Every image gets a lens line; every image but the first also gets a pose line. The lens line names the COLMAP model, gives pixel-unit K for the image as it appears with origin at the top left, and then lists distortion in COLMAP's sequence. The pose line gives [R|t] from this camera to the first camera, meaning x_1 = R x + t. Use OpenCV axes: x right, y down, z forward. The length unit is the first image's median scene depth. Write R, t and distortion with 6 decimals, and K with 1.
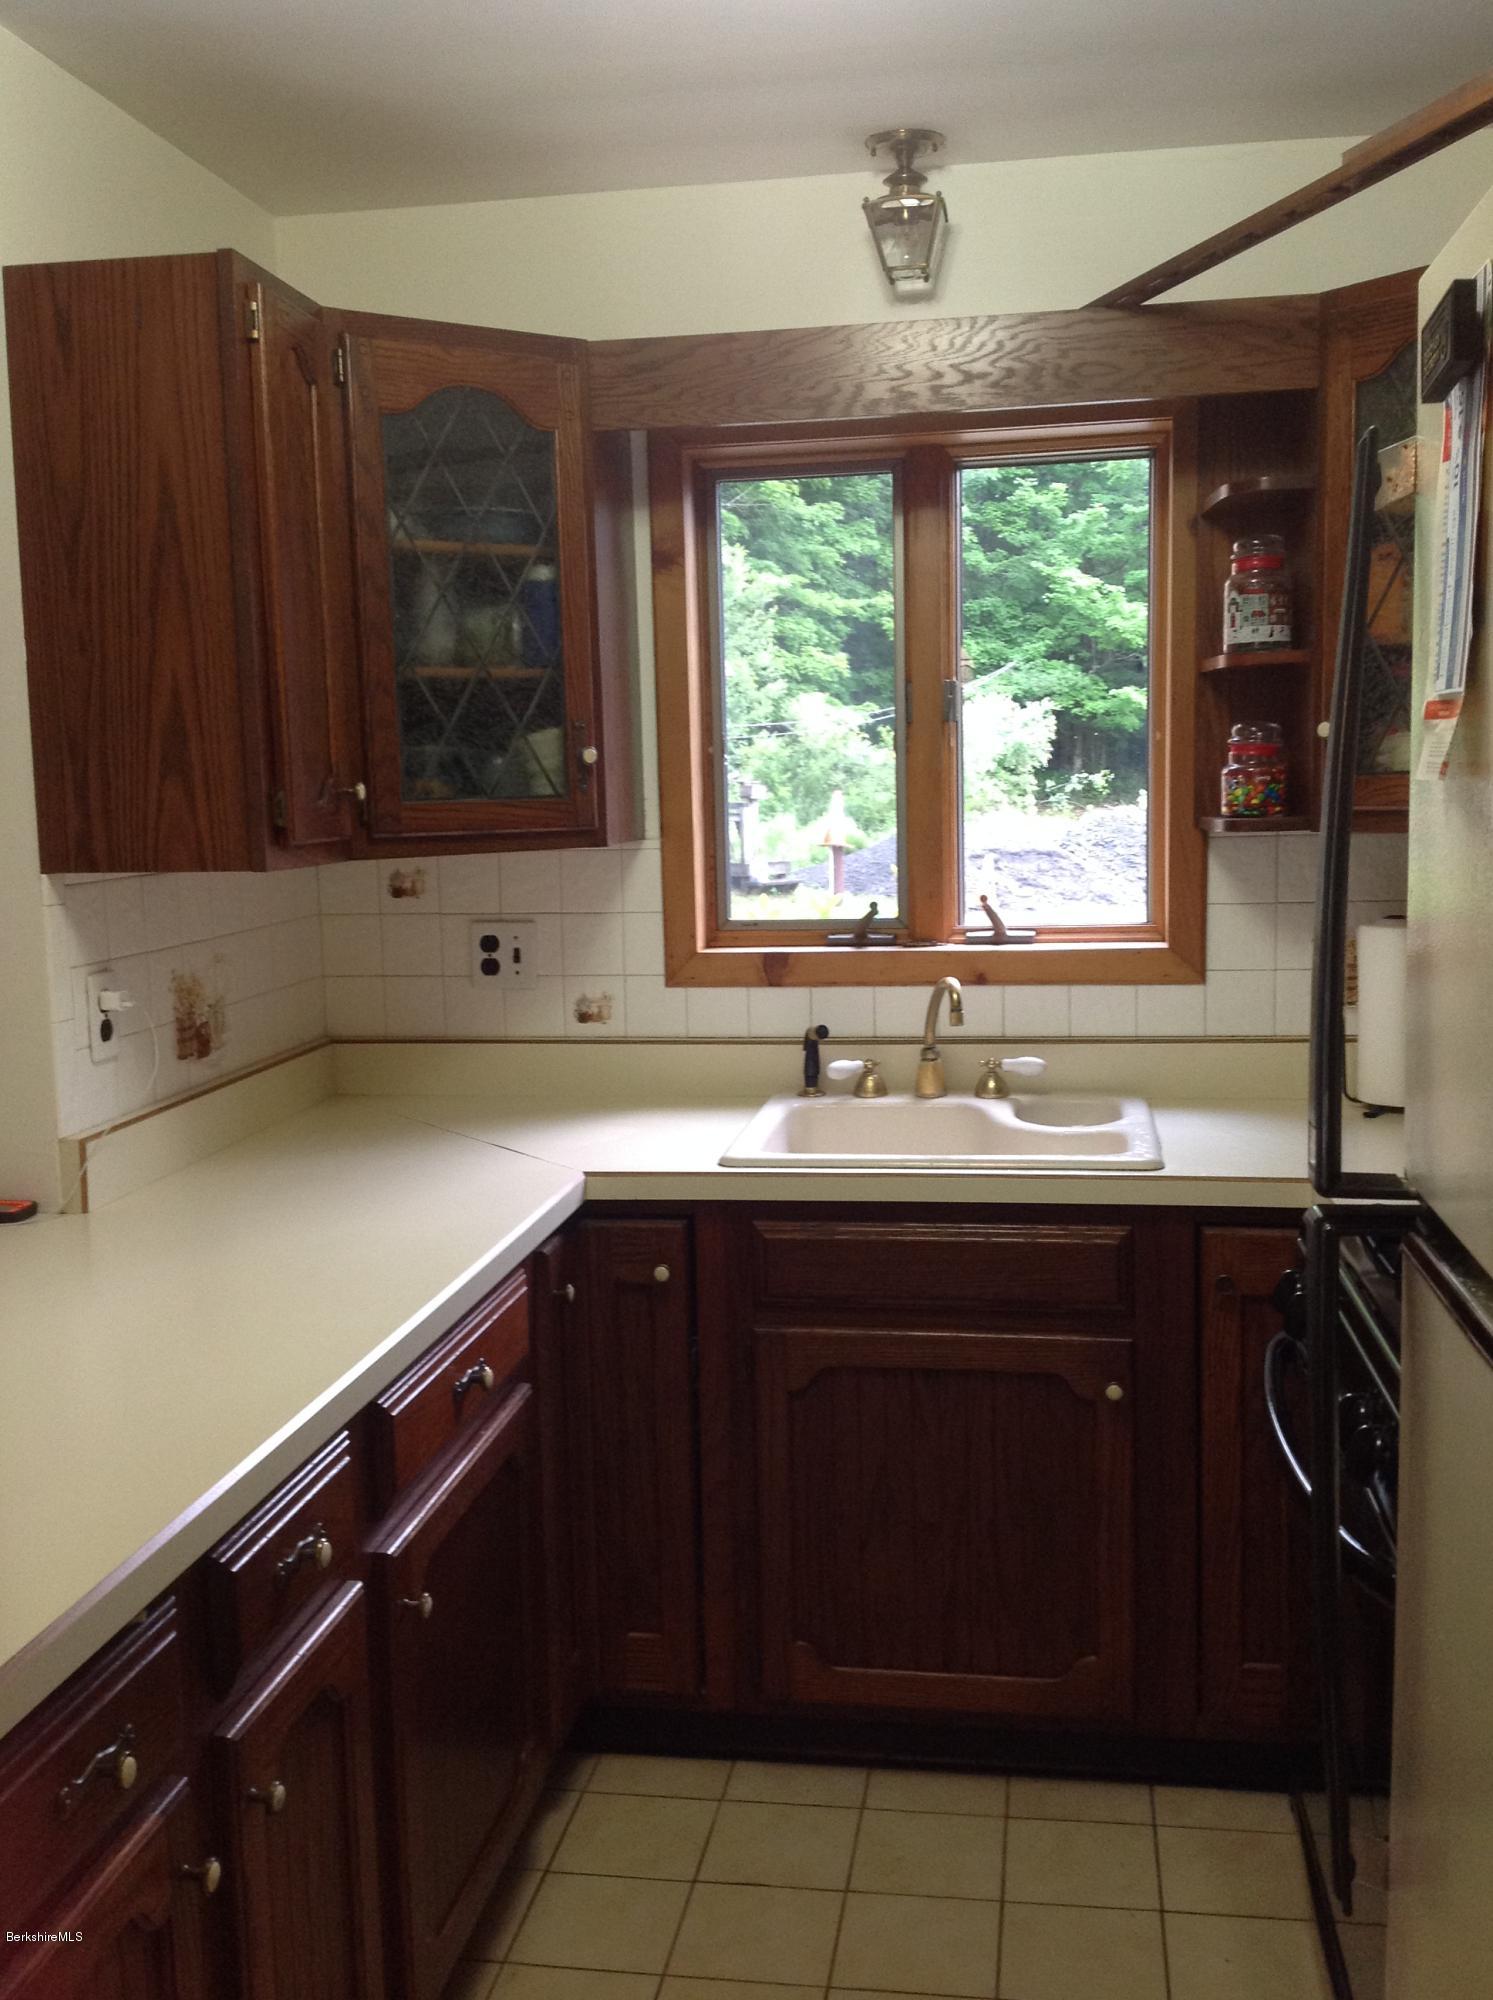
lens RADIAL K [[1907.7, 0, 746.5], [0, 1907.7, 1000.0], [0, 0, 1]] dist [0.214144, -0.463282]
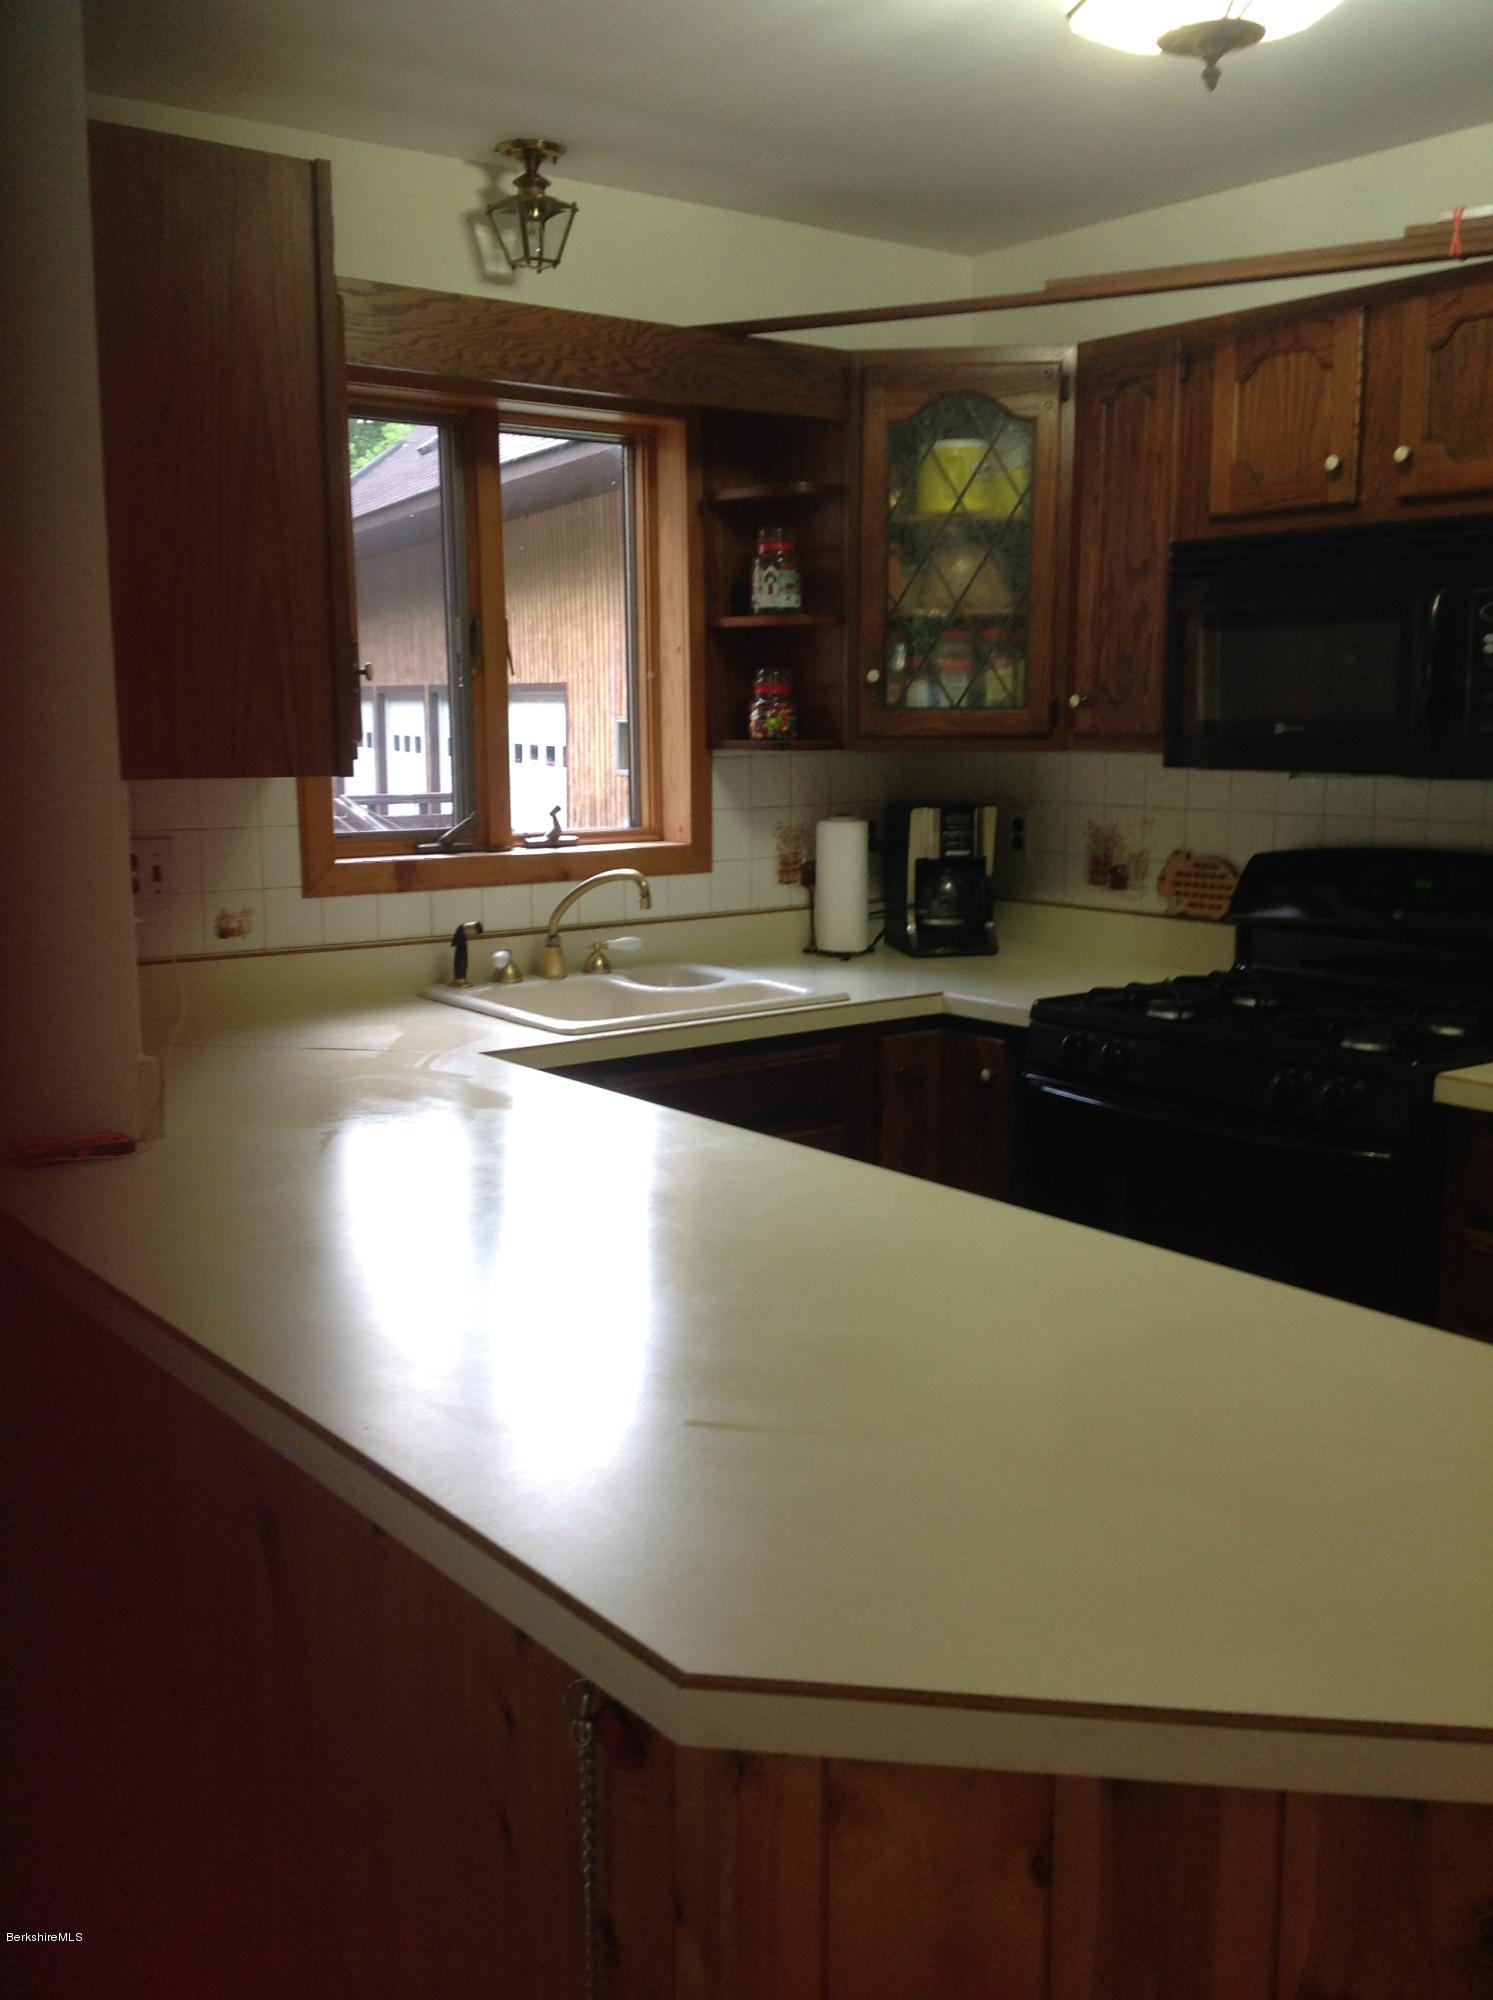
lens RADIAL K [[1907.7, 0, 746.5], [0, 1907.7, 1000.0], [0, 0, 1]] dist [0.214144, -0.463282]
pose [[0.686101, -0.087585, 0.722215, -0.676022], [0.071416, 0.996040, 0.052947, 0.010711], [-0.723993, 0.015251, 0.689639, 0.108923]]
